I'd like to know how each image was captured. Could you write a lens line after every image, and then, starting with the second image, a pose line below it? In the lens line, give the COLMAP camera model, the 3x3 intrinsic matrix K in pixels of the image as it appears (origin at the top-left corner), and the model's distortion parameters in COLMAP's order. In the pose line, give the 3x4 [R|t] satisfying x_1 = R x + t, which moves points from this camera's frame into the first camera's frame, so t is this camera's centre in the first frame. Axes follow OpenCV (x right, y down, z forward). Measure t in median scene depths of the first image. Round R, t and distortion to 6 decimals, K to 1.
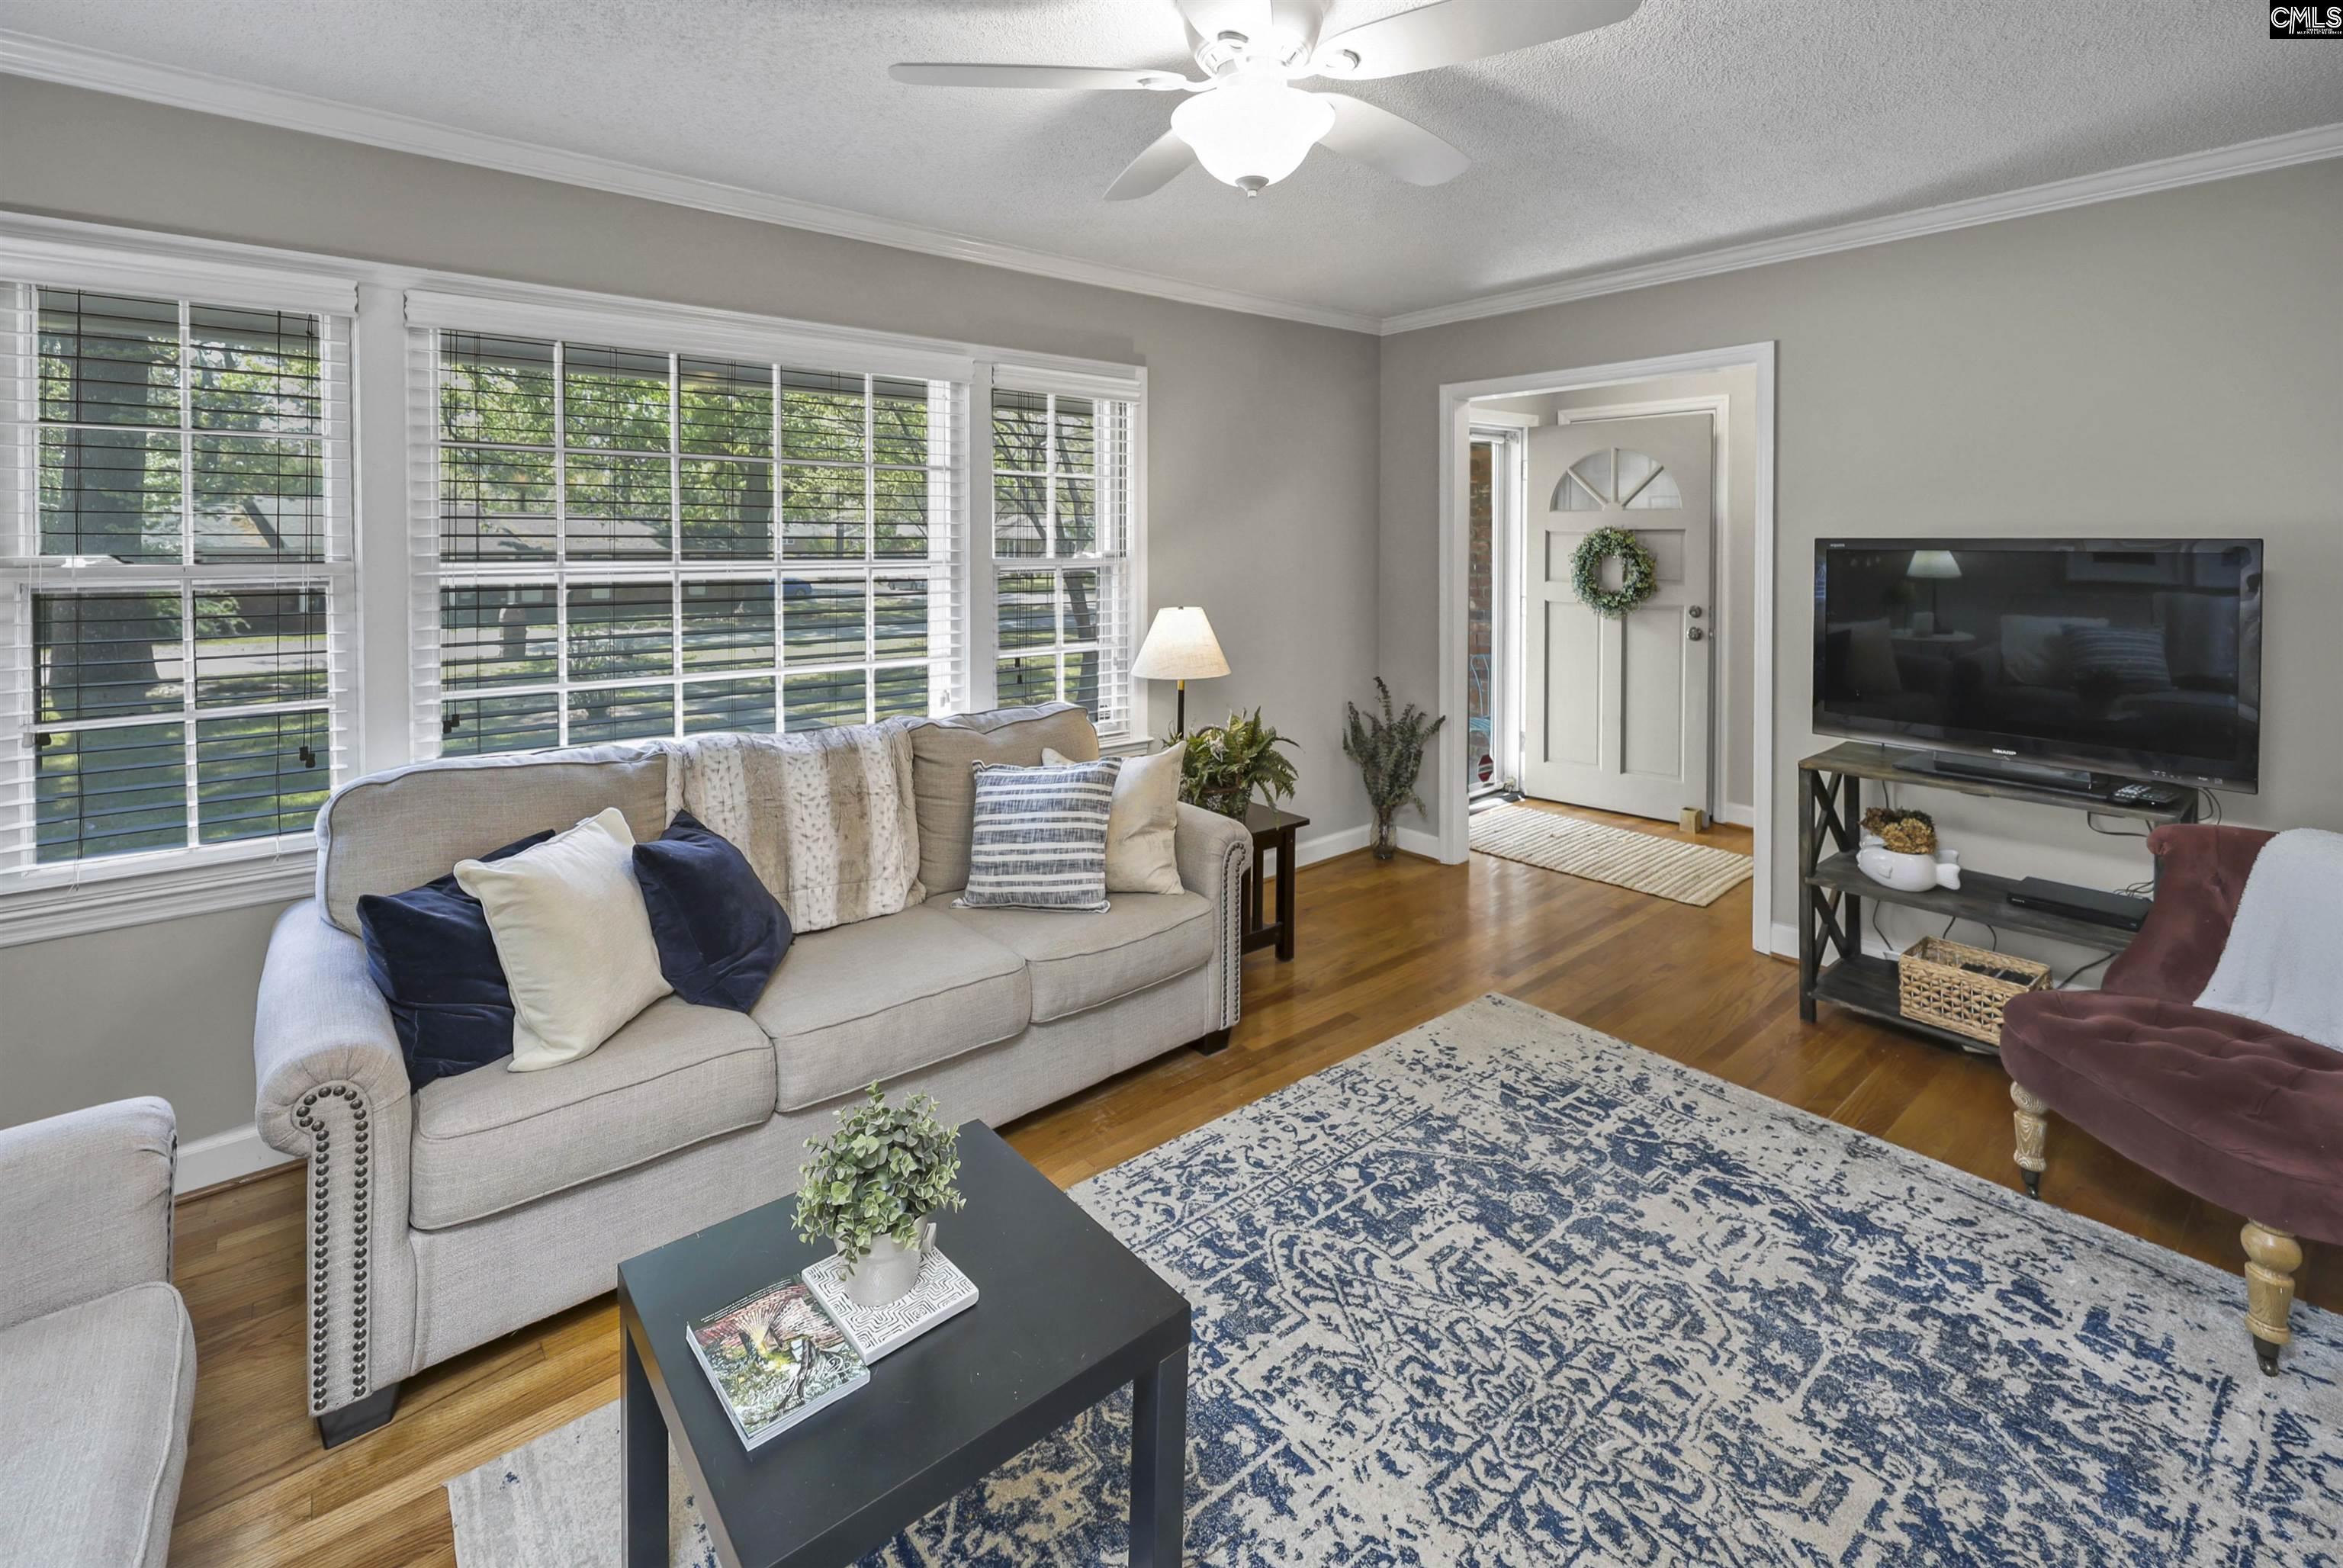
lens RADIAL K [[1009.9, 0, 1123.6], [0, 1009.9, 687.8], [0, 0, 1]] dist [0.002283, 0.000414]
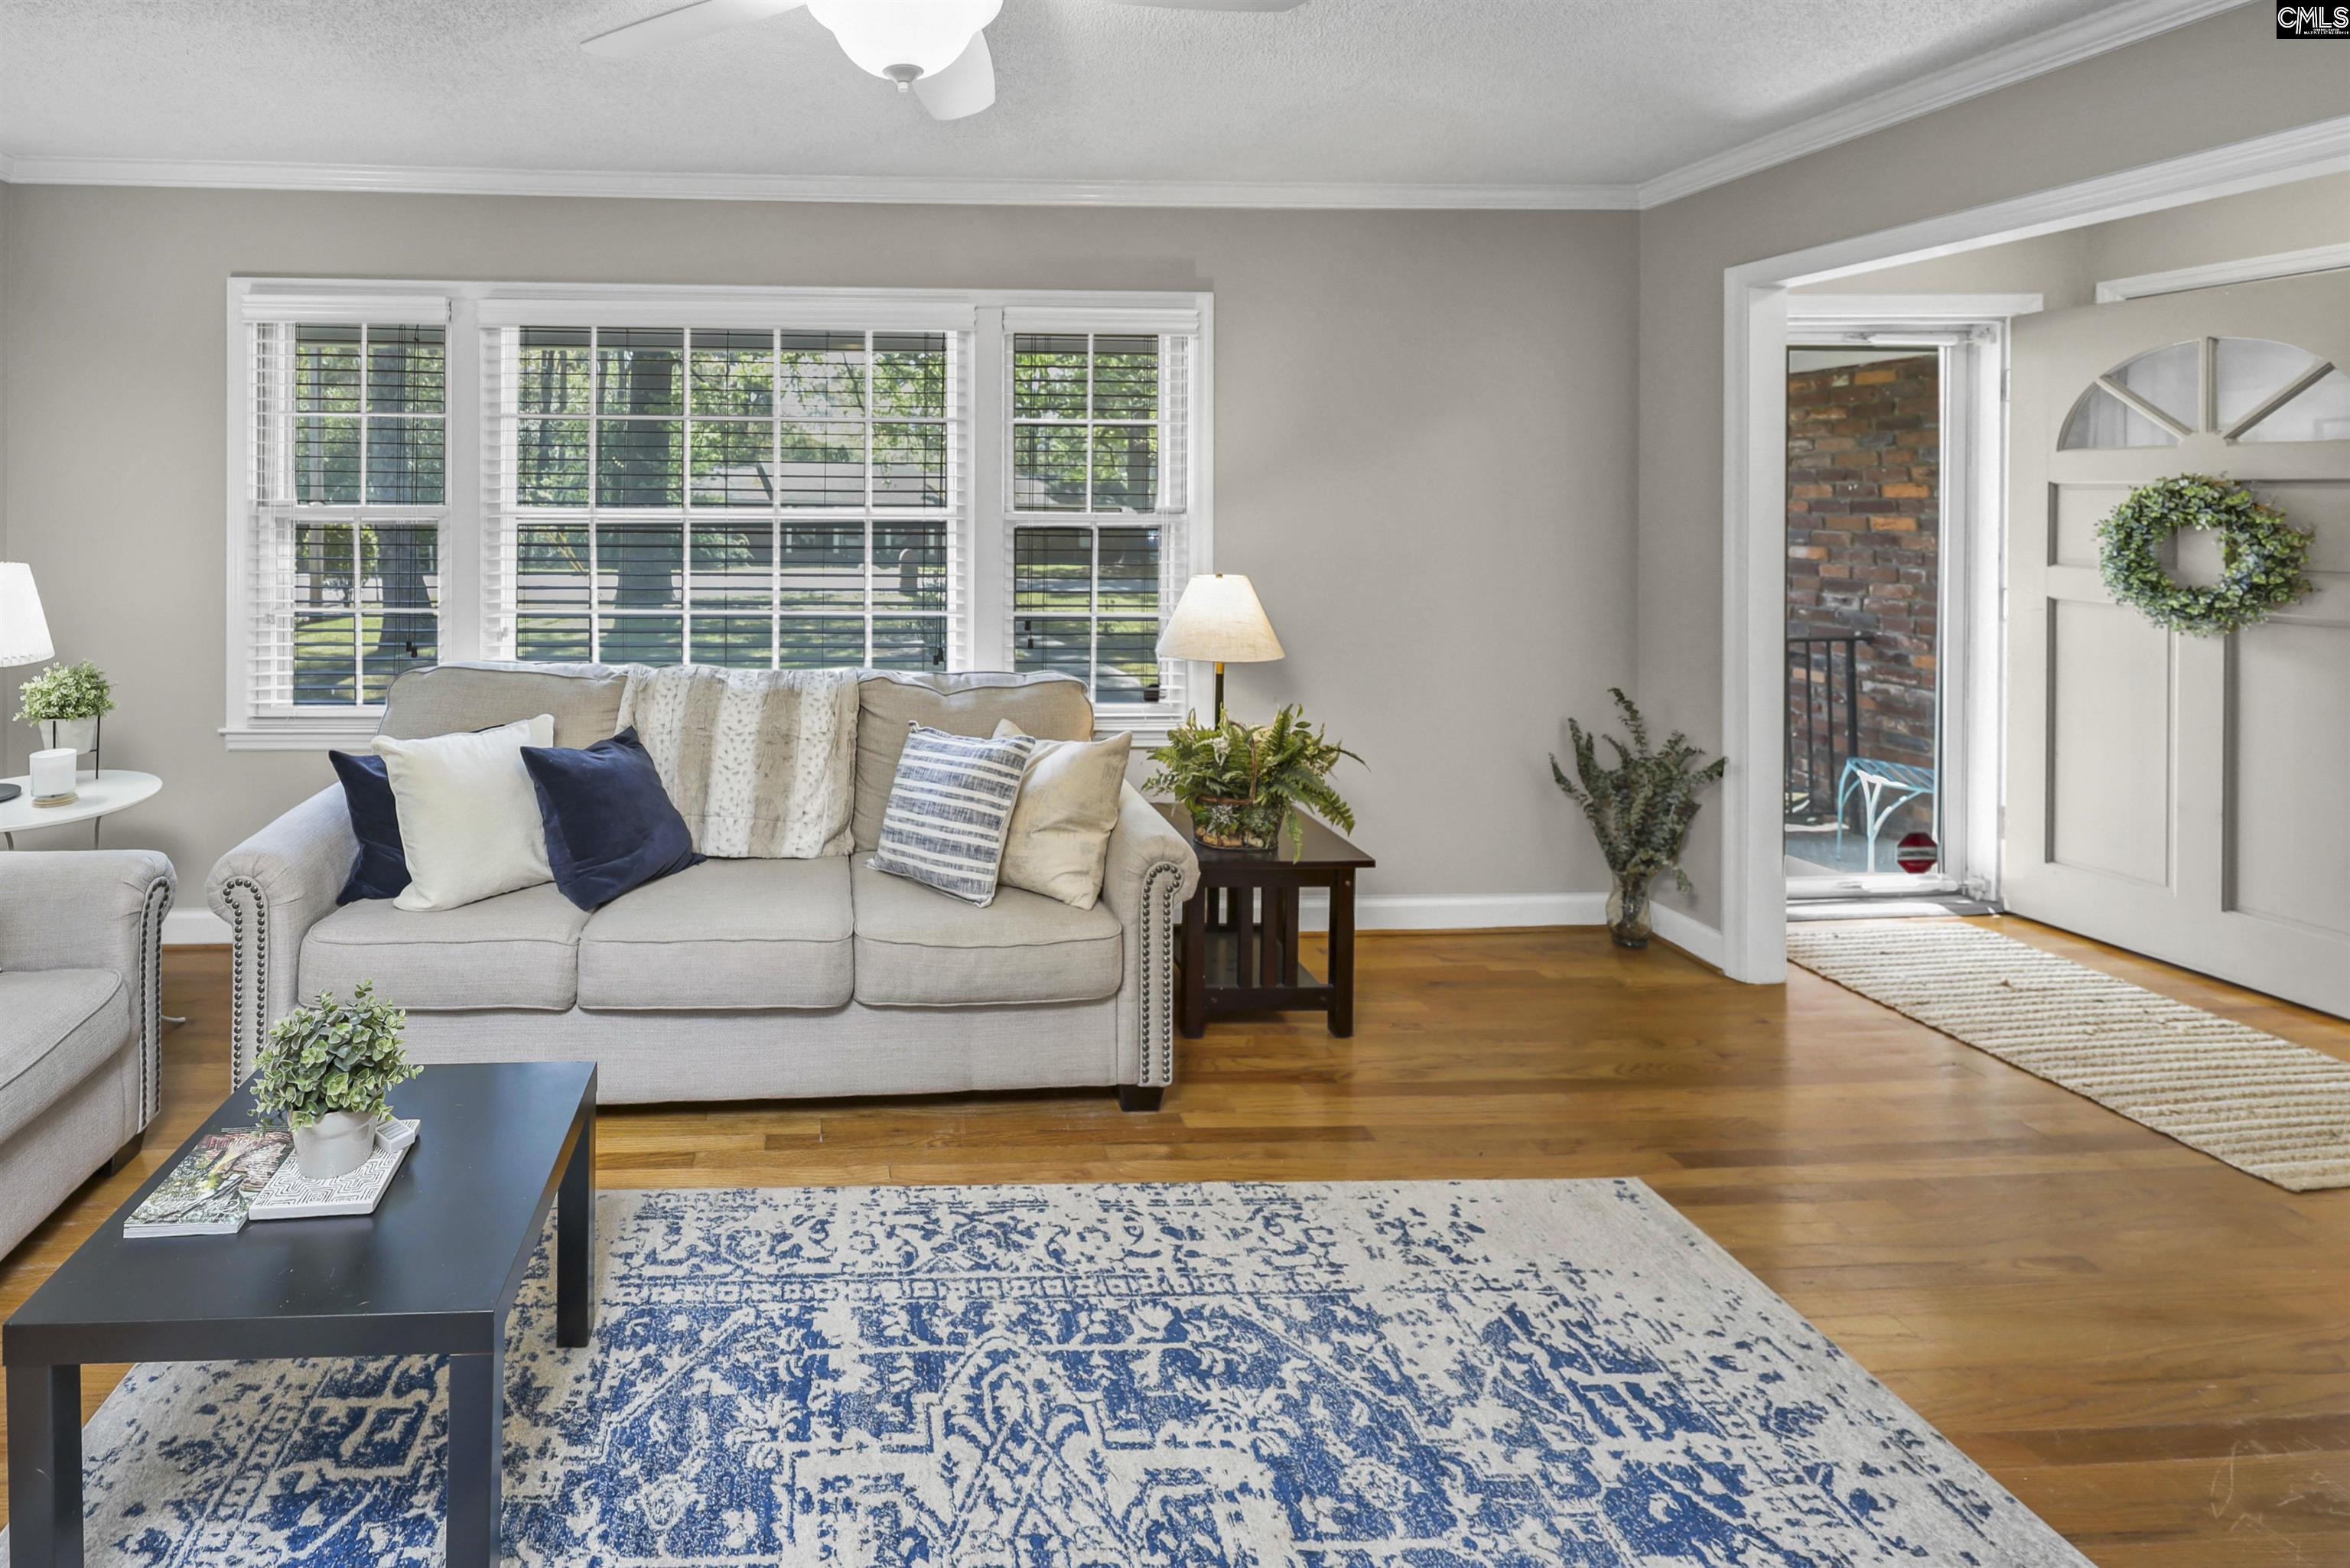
lens RADIAL K [[1010.9, 0, 877.6], [0, 1010.9, 622.6], [0, 0, 1]] dist [-0.001835, 0.000501]
pose [[0.810424, 0.076754, -0.580795, 0.426576], [-0.088771, 0.996022, 0.007761, -0.028939], [0.579080, 0.045268, 0.814013, 0.215422]]
